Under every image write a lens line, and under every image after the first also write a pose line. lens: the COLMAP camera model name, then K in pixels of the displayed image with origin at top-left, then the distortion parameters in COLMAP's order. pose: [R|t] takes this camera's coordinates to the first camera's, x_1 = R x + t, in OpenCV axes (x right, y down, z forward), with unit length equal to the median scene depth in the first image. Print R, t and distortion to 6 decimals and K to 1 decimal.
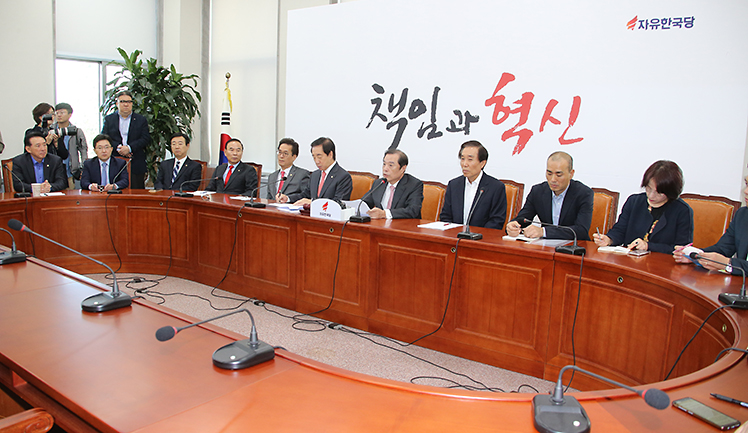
lens RADIAL K [[640.6, 0, 374.0], [0, 640.6, 216.5], [0, 0, 1]] dist [-0.088904, 0.006321]
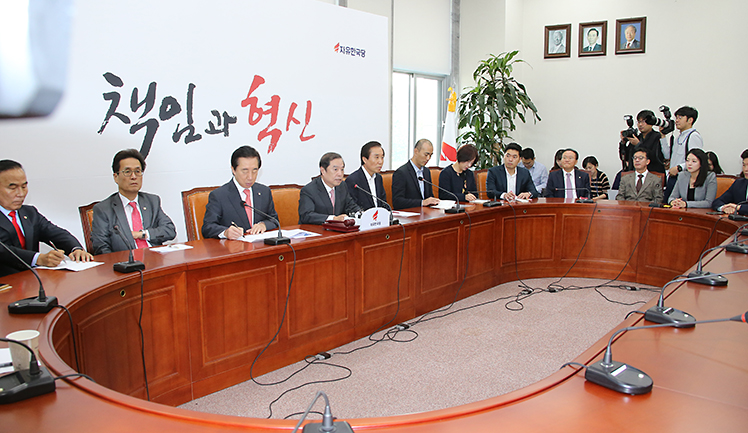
lens RADIAL K [[640.6, 0, 374.0], [0, 640.6, 216.5], [0, 0, 1]] dist [-0.088904, 0.006321]
pose [[0.004960, -0.159771, 0.987142, -0.813077], [0.130195, 0.978854, 0.157776, -0.132168], [-0.991476, 0.127738, 0.025656, 0.771214]]
